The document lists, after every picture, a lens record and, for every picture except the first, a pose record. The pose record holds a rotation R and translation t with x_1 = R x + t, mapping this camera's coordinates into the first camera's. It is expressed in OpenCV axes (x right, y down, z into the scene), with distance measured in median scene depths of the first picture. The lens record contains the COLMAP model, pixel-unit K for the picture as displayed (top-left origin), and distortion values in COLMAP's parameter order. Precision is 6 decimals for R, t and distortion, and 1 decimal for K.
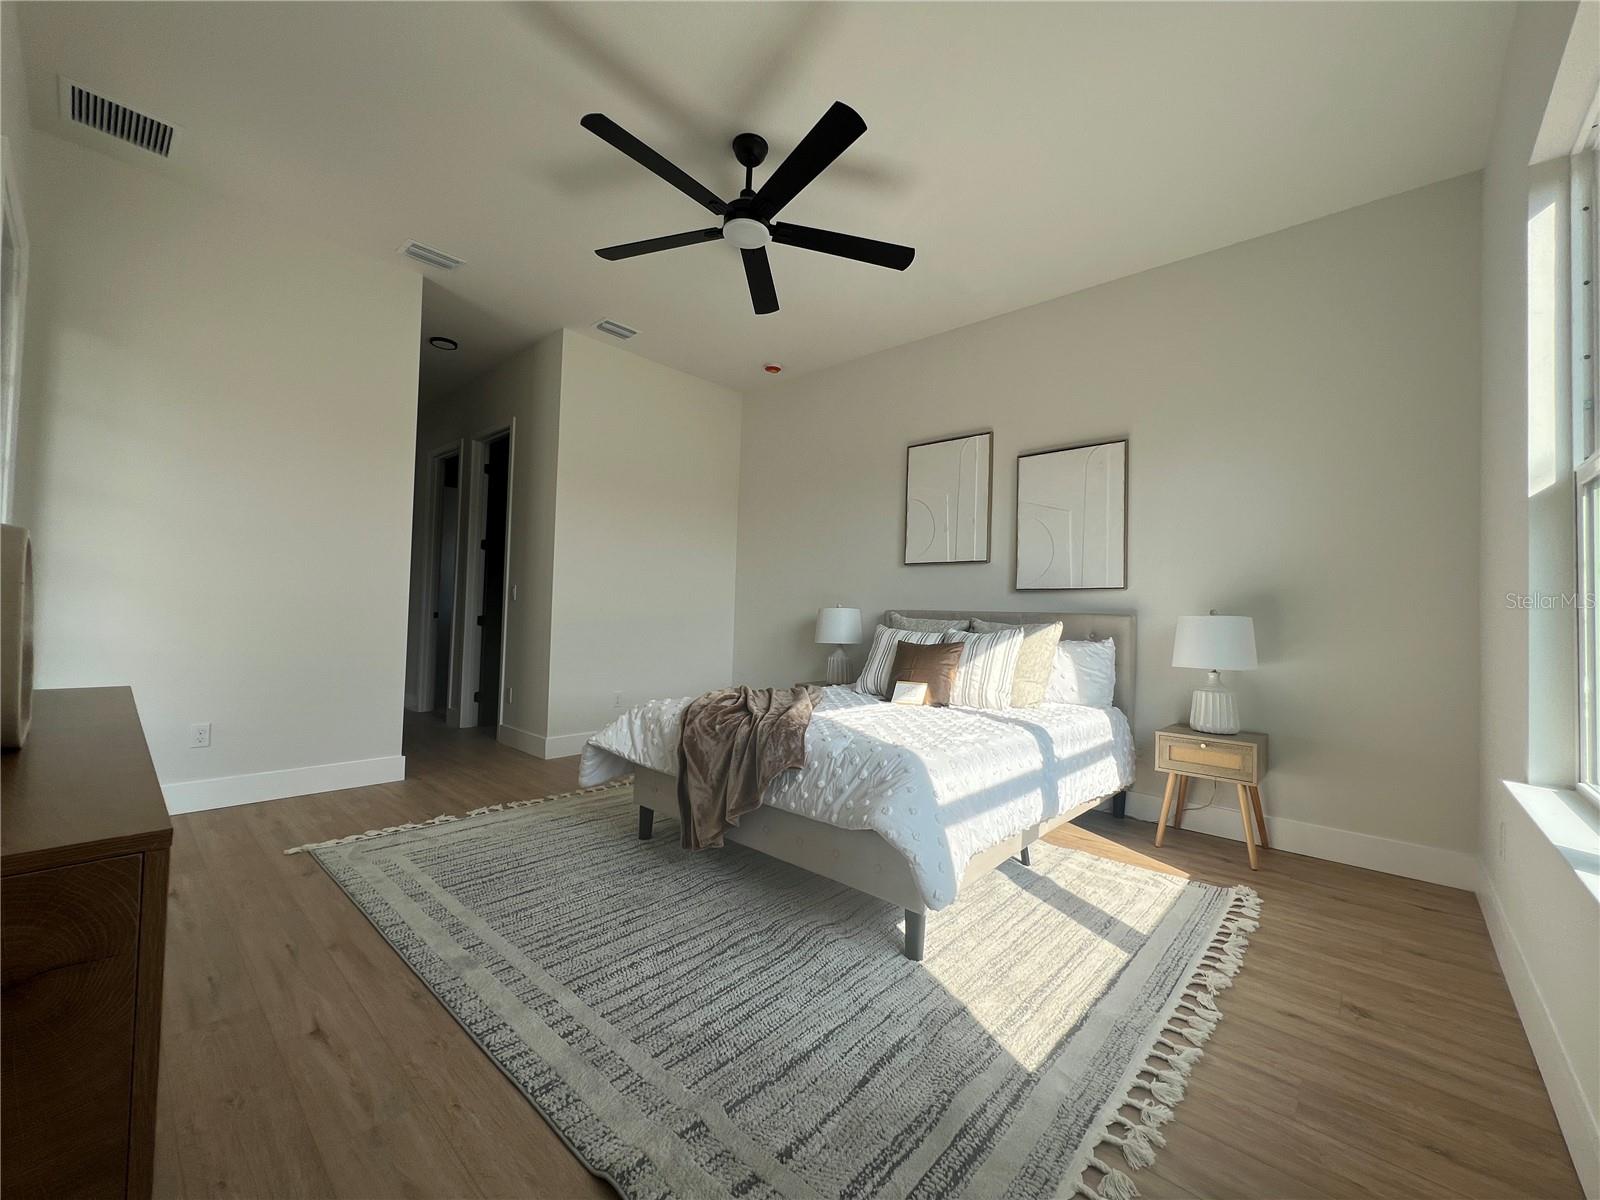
lens RADIAL K [[646.5, 0, 797.8], [0, 646.5, 600.5], [0, 0, 1]] dist [0.001343, -0.000126]
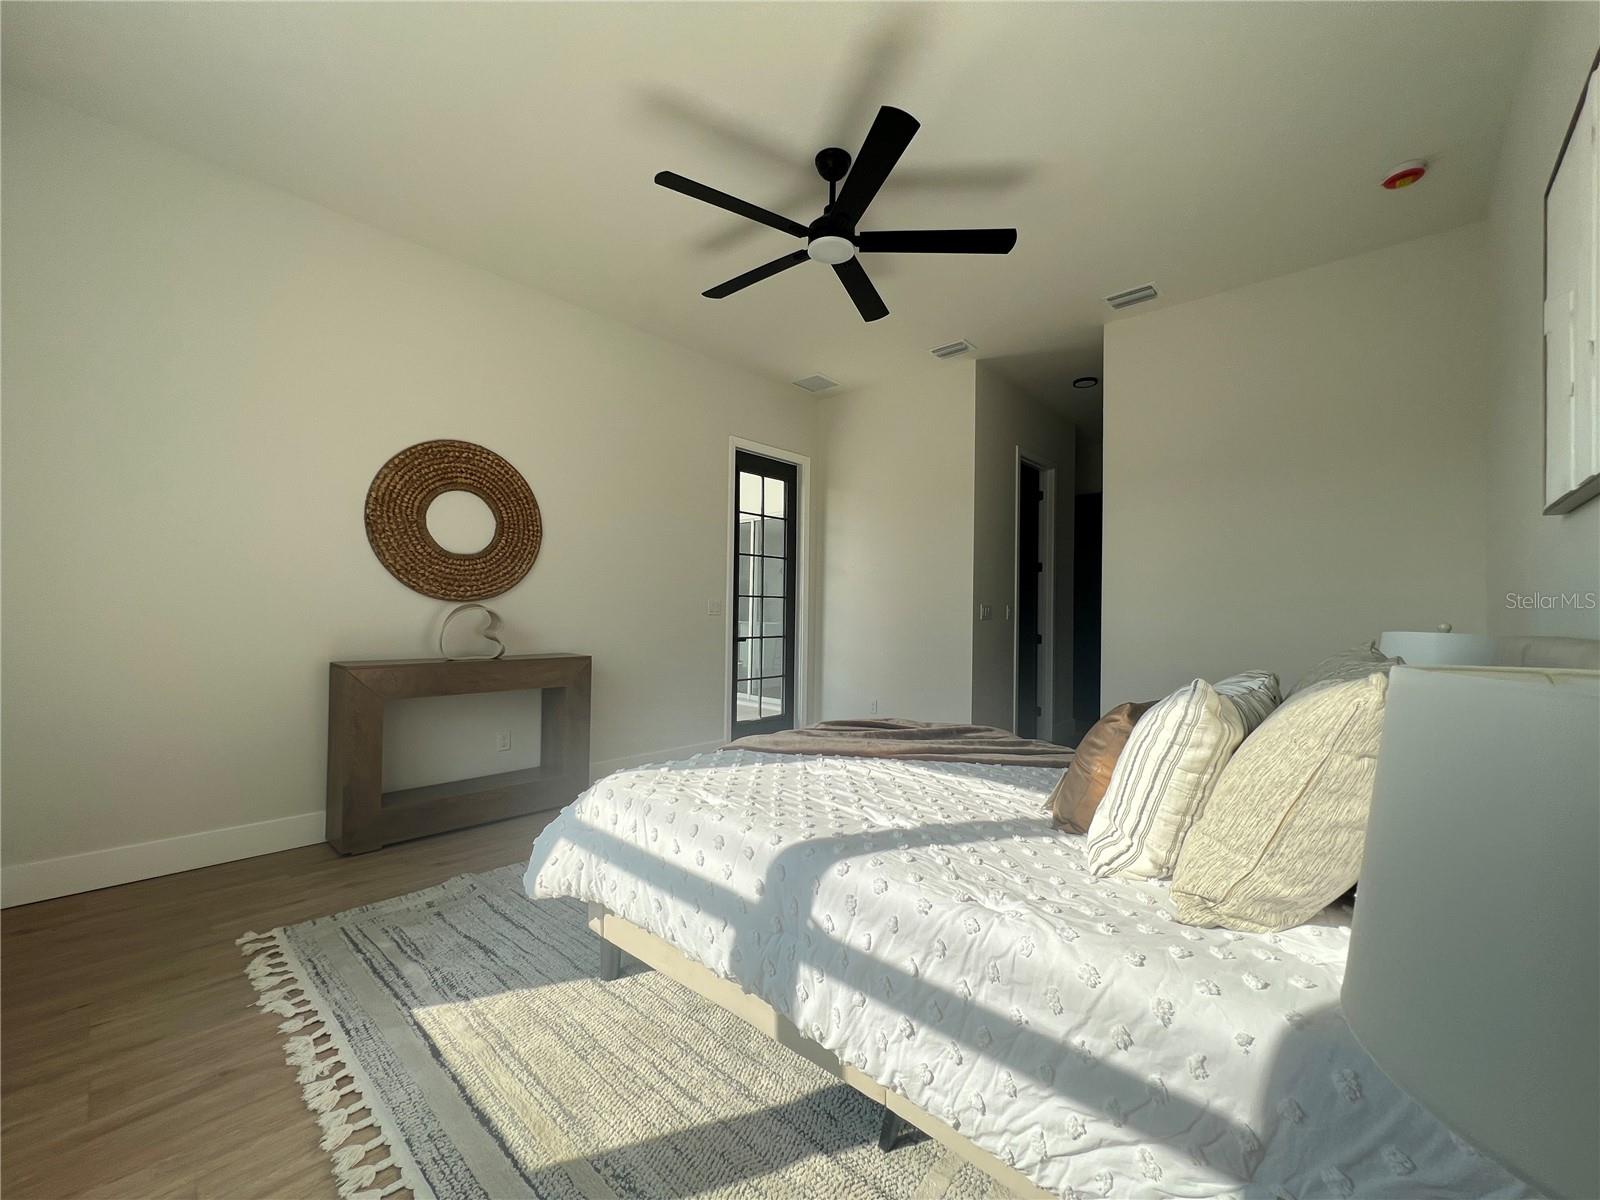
lens RADIAL K [[646.5, 0, 798.9], [0, 646.5, 599.2], [0, 0, 1]] dist [0.001343, -0.000126]
pose [[-0.001930, -0.050413, -0.998727, 1.385536], [0.001443, 0.998727, -0.050416, 0.026273], [0.999997, -0.001538, -0.001855, 1.494367]]
